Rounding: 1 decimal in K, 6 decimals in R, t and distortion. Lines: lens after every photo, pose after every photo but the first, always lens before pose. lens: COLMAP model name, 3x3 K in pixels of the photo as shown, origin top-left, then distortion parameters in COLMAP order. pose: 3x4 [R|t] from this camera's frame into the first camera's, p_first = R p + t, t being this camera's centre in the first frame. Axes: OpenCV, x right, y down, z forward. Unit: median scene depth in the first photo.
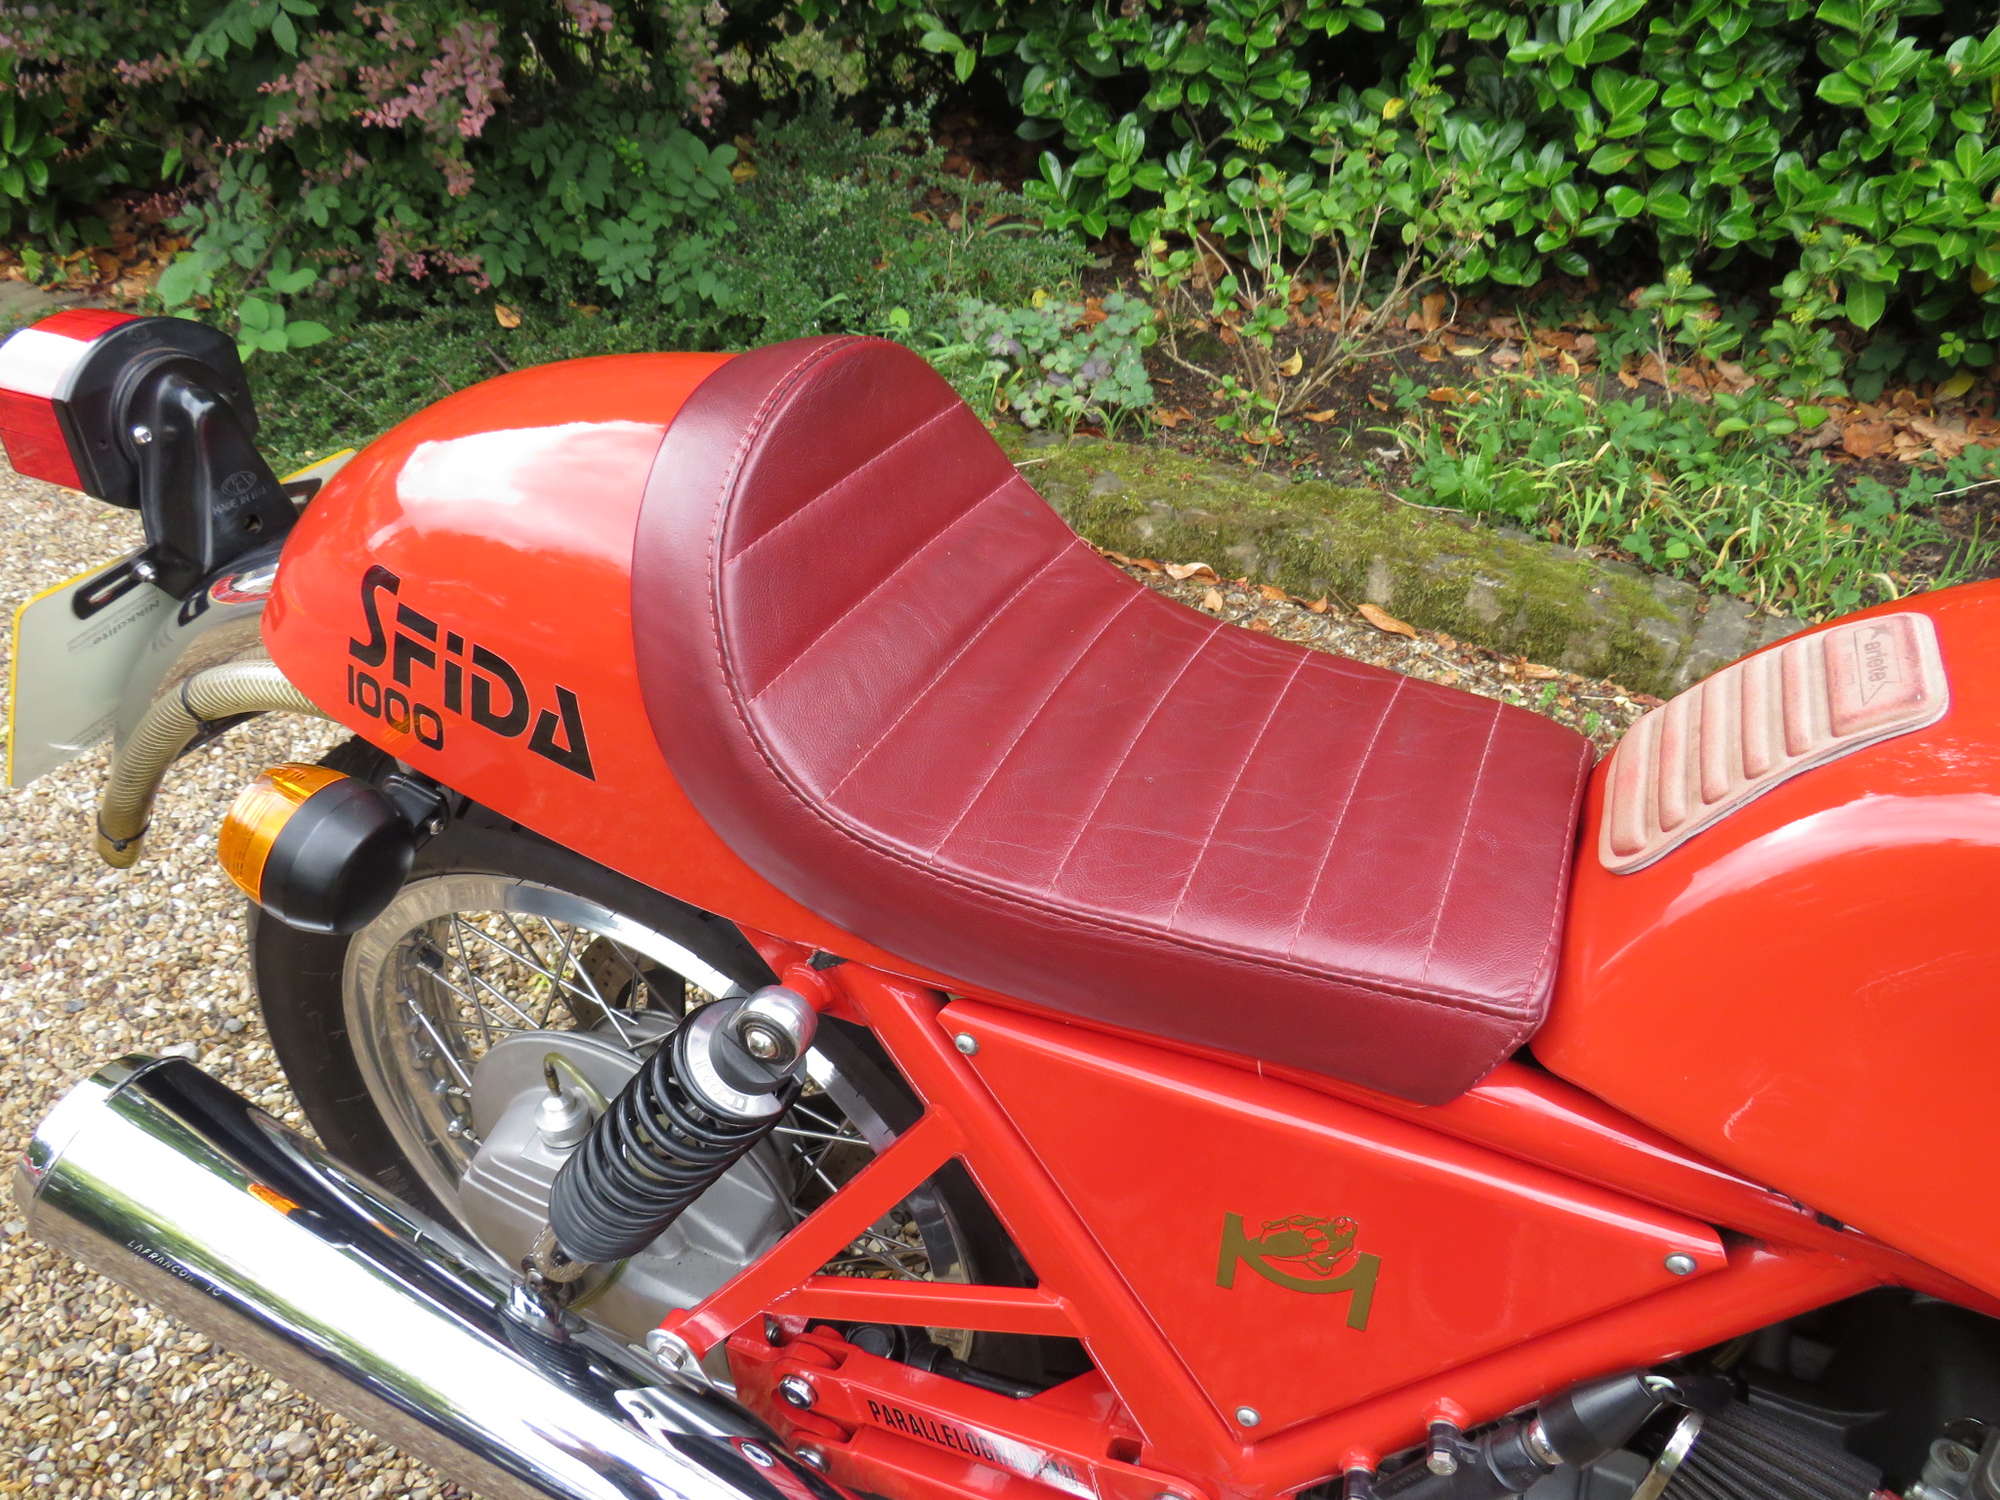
lens RADIAL K [[1413.4, 0, 999.5], [0, 1413.4, 755.3], [0, 0, 1]] dist [-0.040035, 0.014056]
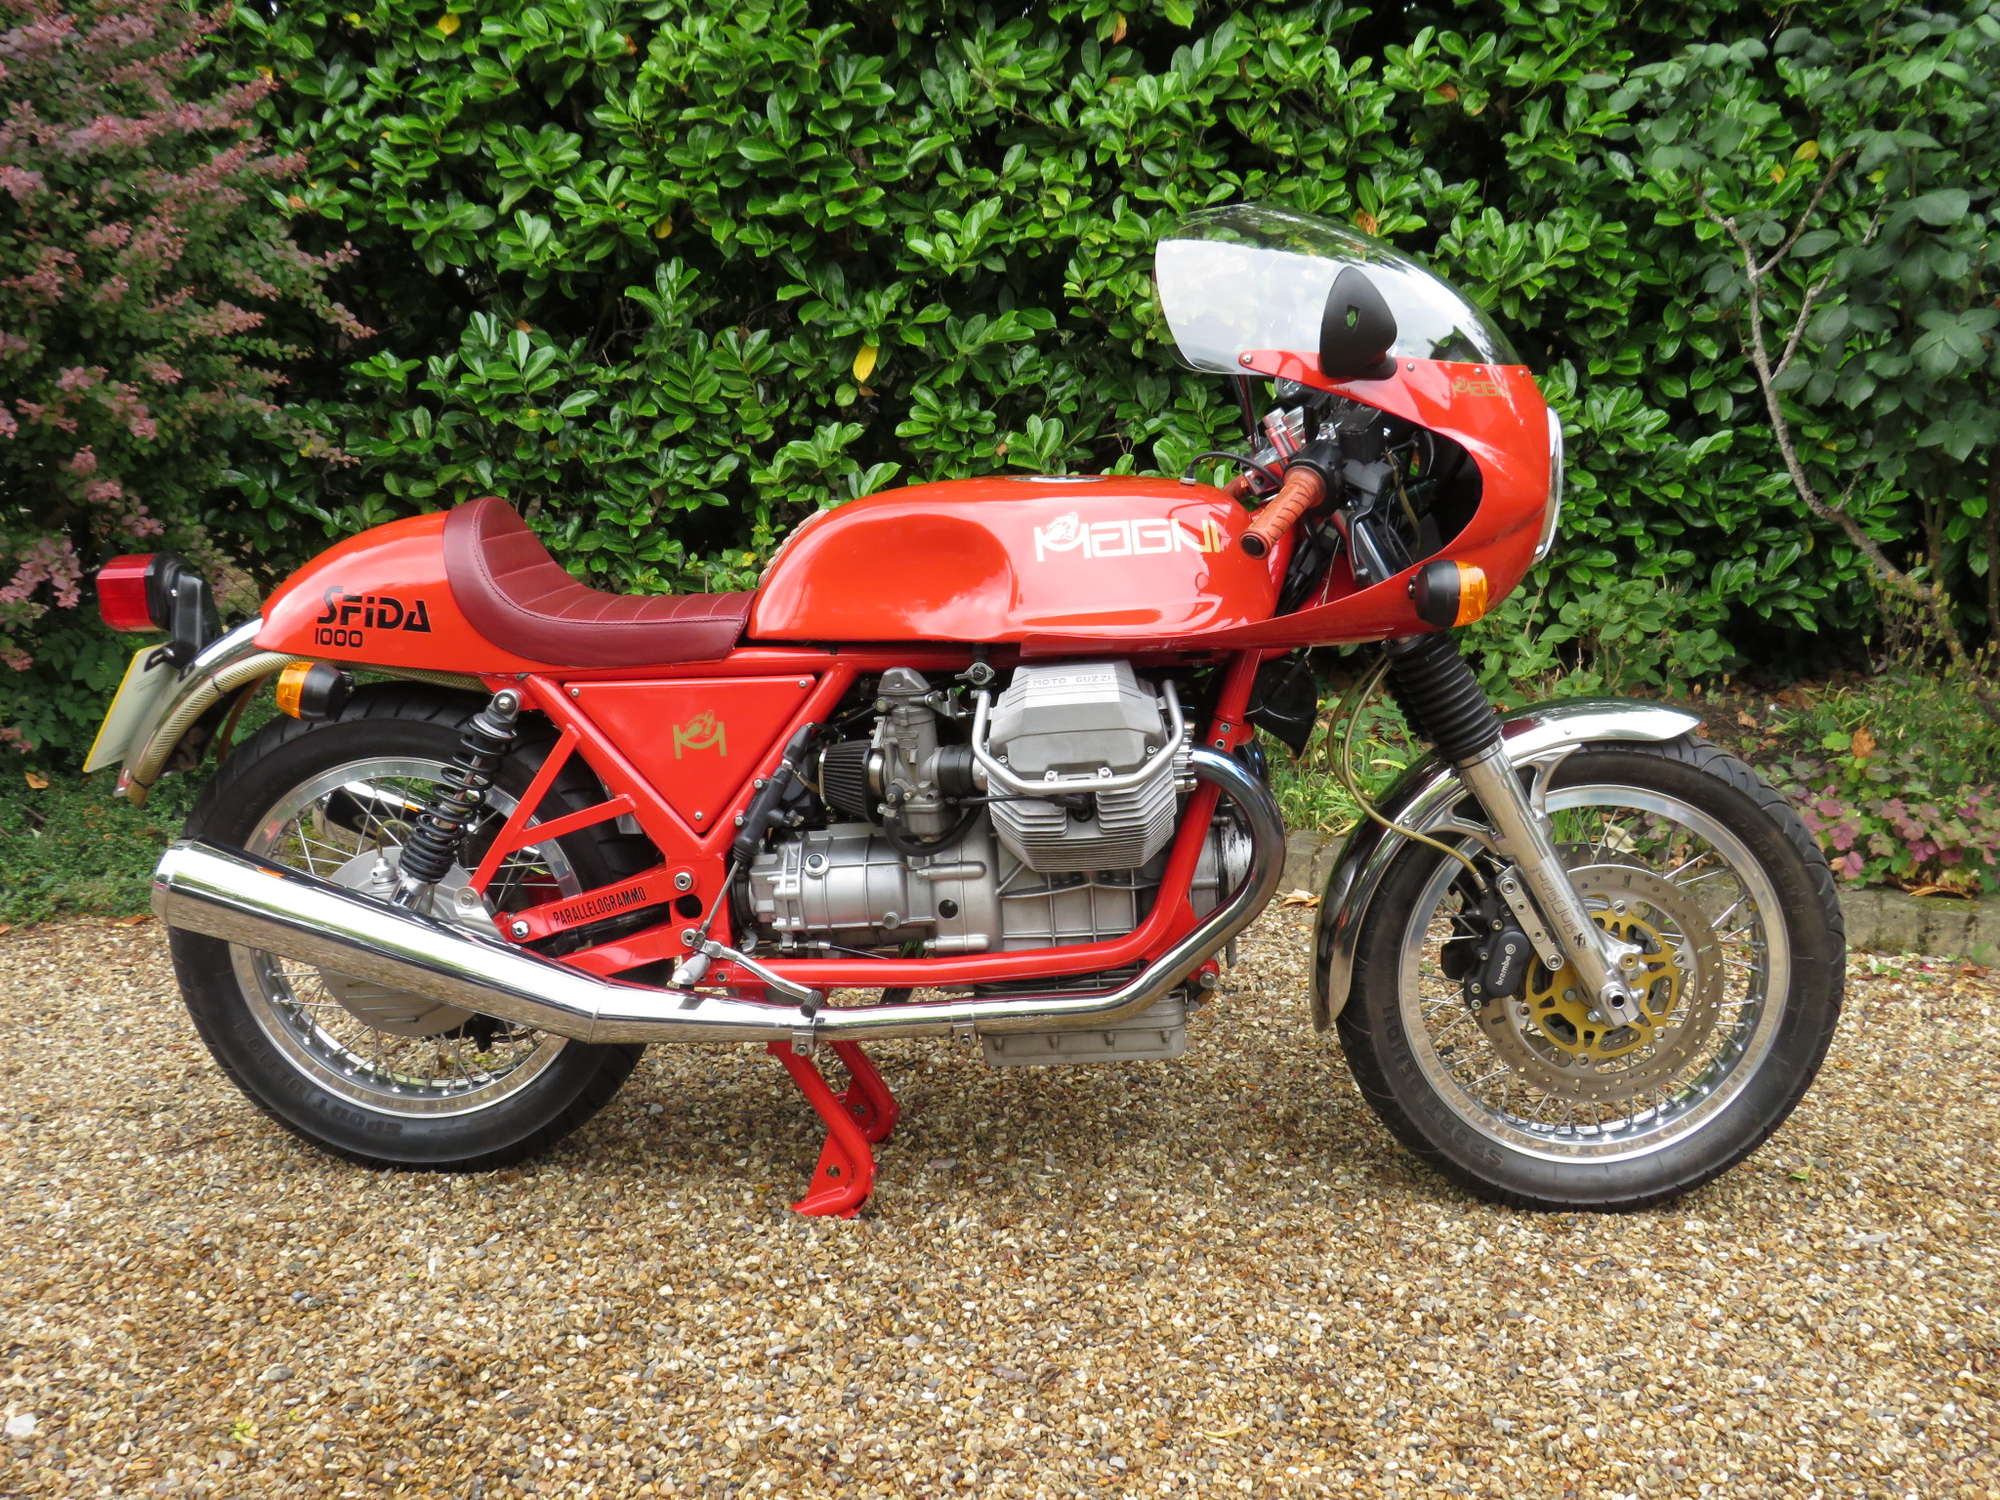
lens RADIAL K [[1915.6, 0, 1020.2], [0, 1915.6, 746.3], [0, 0, 1]] dist [-0.057322, 0.000000]
pose [[0.934071, -0.120521, 0.336134, -0.117396], [0.247326, 0.897333, -0.365545, 0.458516], [-0.257568, 0.424580, 0.867981, -0.610042]]
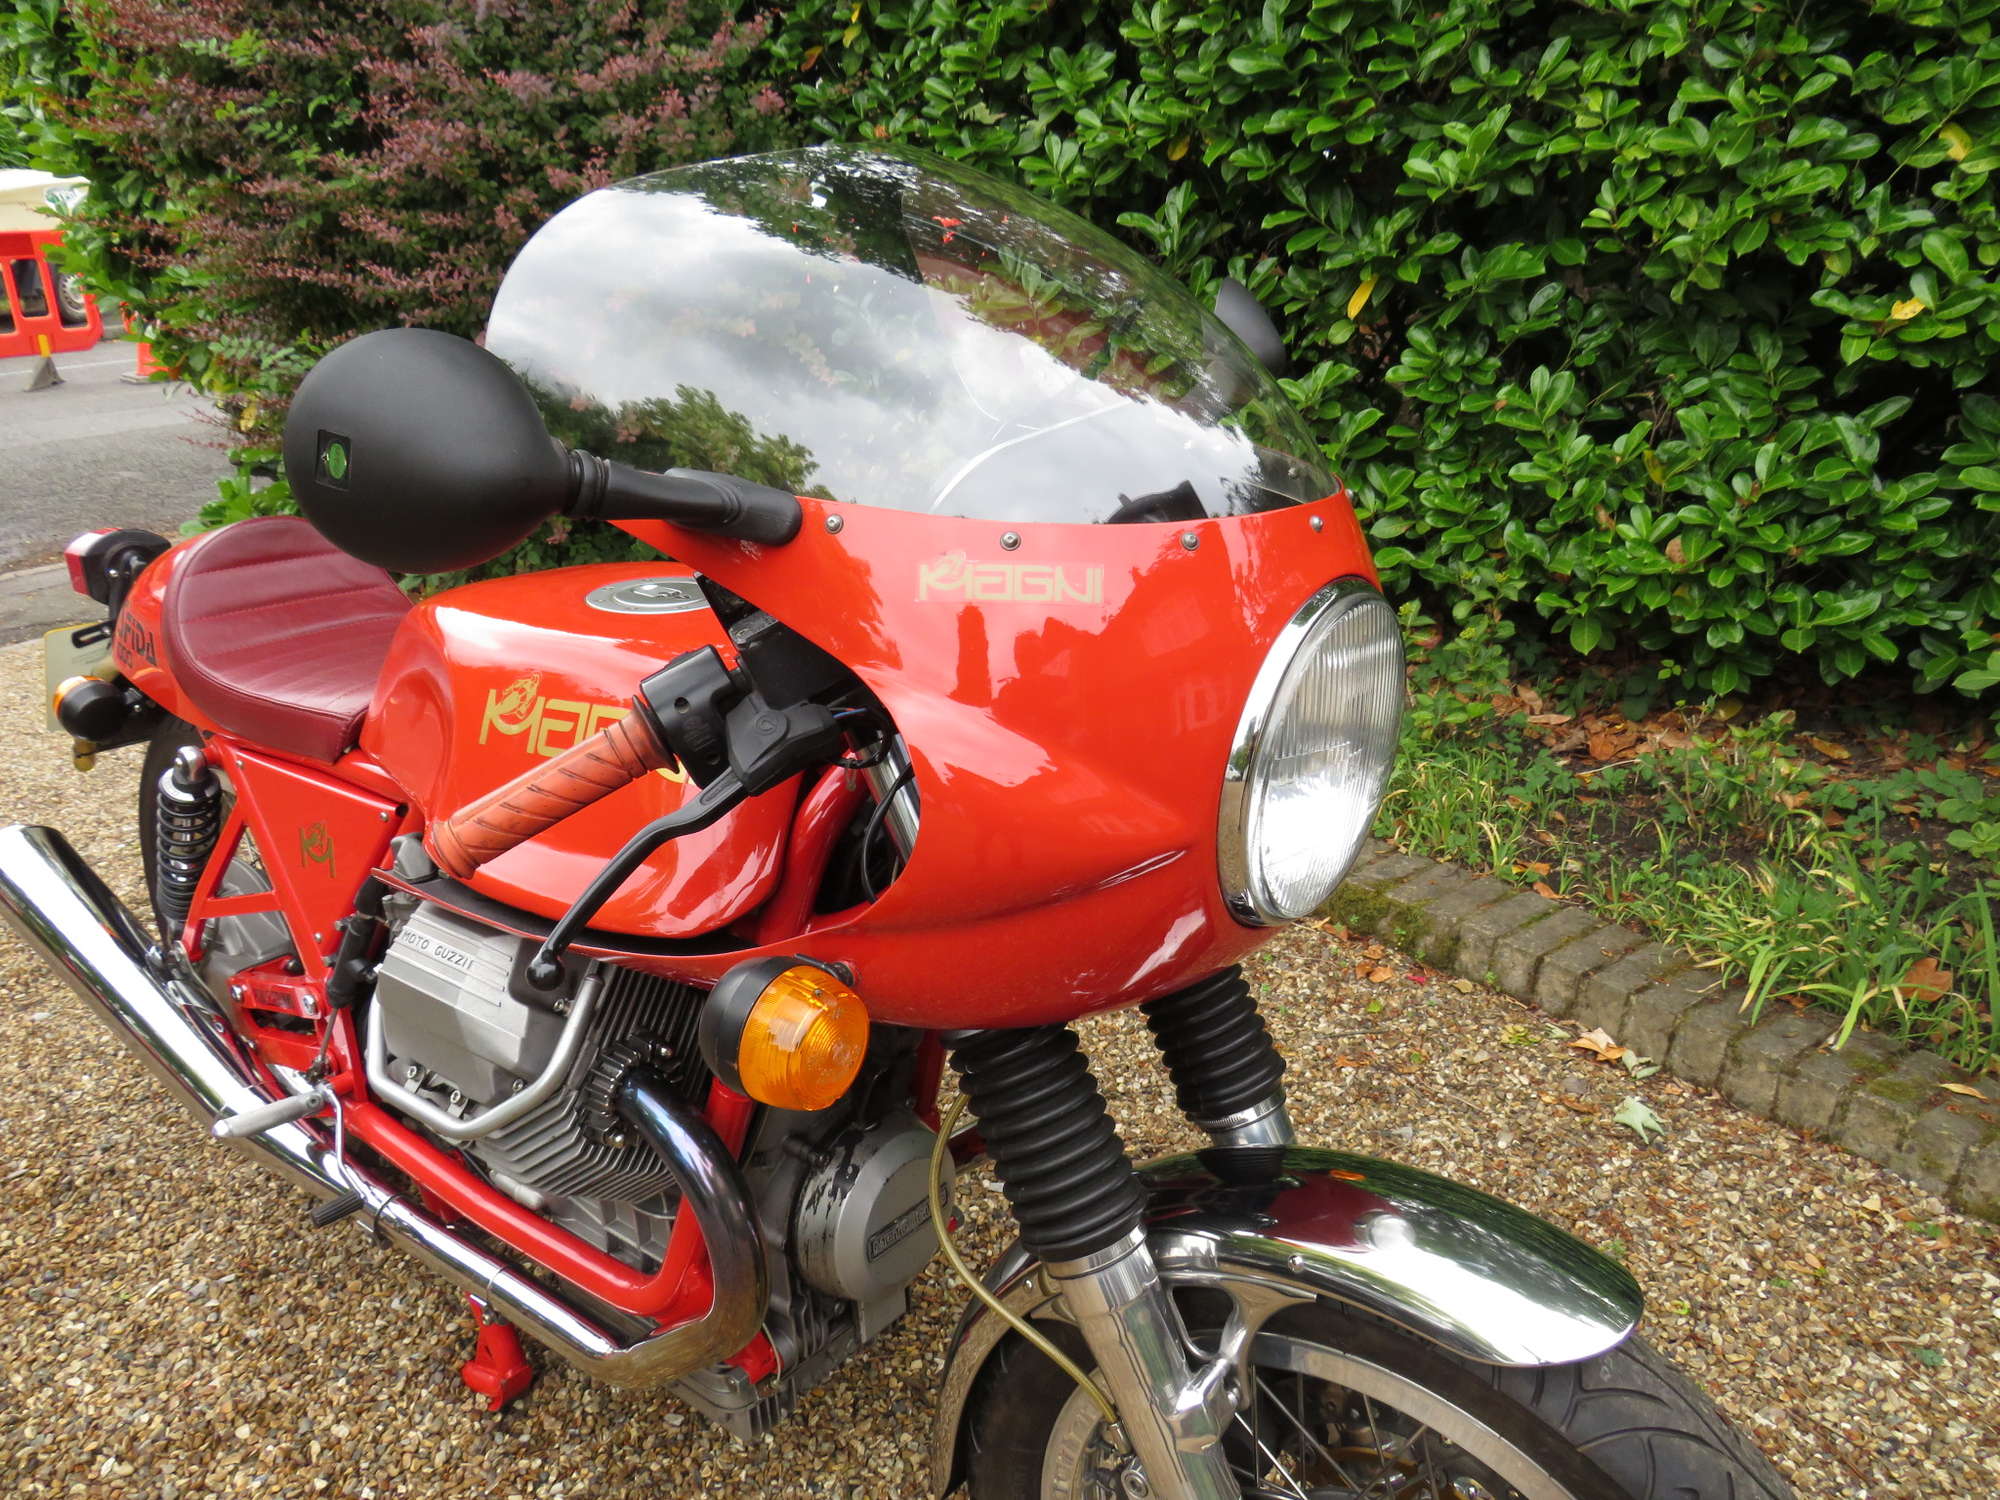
lens RADIAL K [[1413.4, 0, 998.0], [0, 1413.4, 751.4], [0, 0, 1]] dist [-0.040035, 0.014056]
pose [[0.966098, 0.042578, -0.254640, 0.449955], [-0.112060, 0.957710, -0.265016, 0.160924], [0.232588, 0.284567, 0.930013, -0.241013]]
